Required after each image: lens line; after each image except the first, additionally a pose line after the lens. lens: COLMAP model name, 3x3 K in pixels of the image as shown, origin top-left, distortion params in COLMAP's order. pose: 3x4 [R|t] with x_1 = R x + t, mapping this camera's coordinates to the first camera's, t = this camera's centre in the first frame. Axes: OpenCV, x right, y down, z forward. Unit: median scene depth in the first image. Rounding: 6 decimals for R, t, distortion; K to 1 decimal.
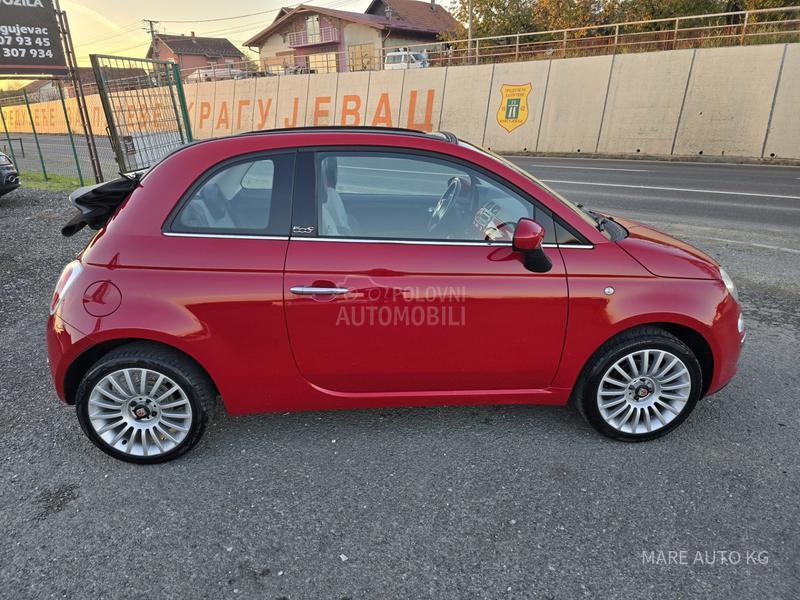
lens RADIAL K [[527.1, 0, 402.6], [0, 527.1, 296.6], [0, 0, 1]] dist [0.060225, -0.052889]
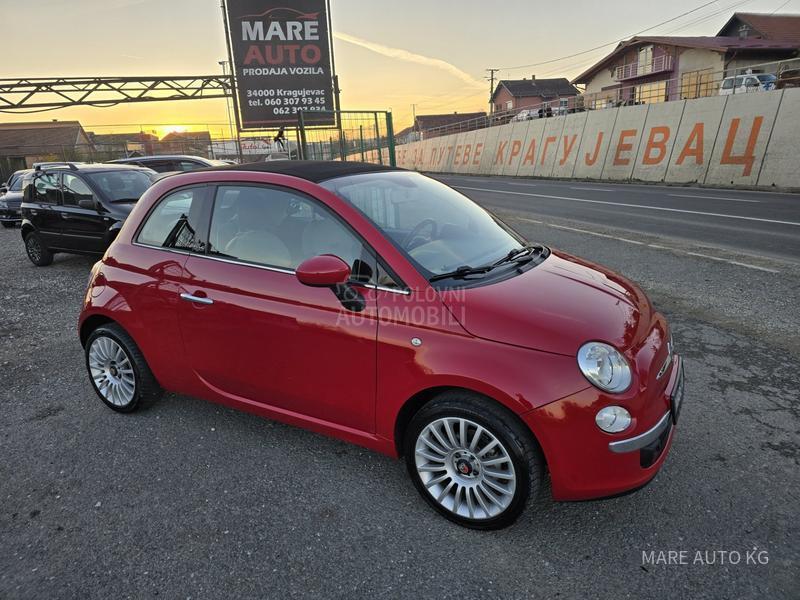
lens RADIAL K [[532.0, 0, 400.0], [0, 532.0, 300.0], [0, 0, 1]] dist [0.057601, -0.050506]
pose [[0.839117, 0.129145, -0.528398, 0.097037], [-0.159461, 0.987132, -0.011966, -0.007549], [0.520053, 0.094299, 0.848913, 0.021736]]
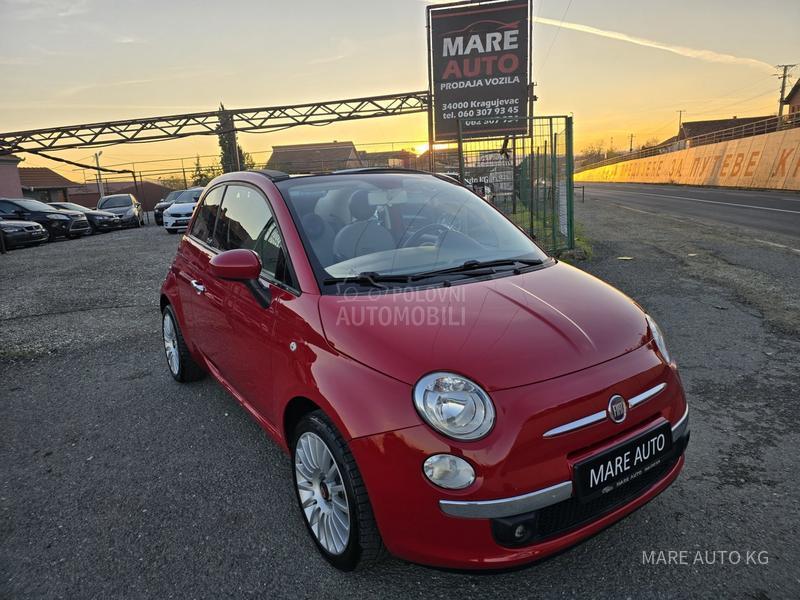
lens RADIAL K [[537.8, 0, 396.4], [0, 537.8, 293.9], [0, 0, 1]] dist [0.060830, -0.055356]
pose [[0.529806, 0.176079, -0.829640, 0.130759], [-0.254977, 0.966026, 0.042197, -0.017990], [0.808883, 0.189183, 0.556702, 0.064138]]
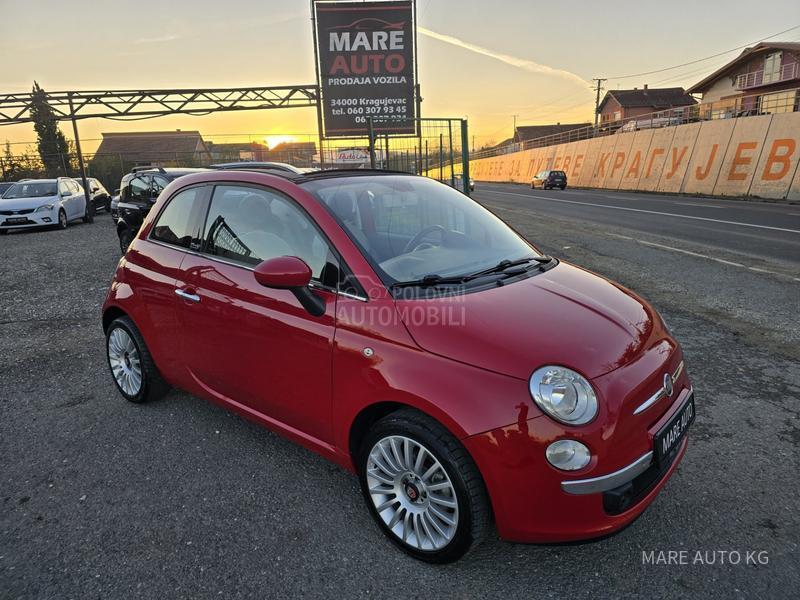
lens RADIAL K [[538.6, 0, 407.6], [0, 538.6, 301.0], [0, 0, 1]] dist [0.058683, -0.055650]
pose [[0.741726, 0.161407, -0.650992, 0.109480], [-0.215120, 0.976583, -0.002970, -0.010585], [0.635268, 0.142244, 0.759079, 0.036113]]
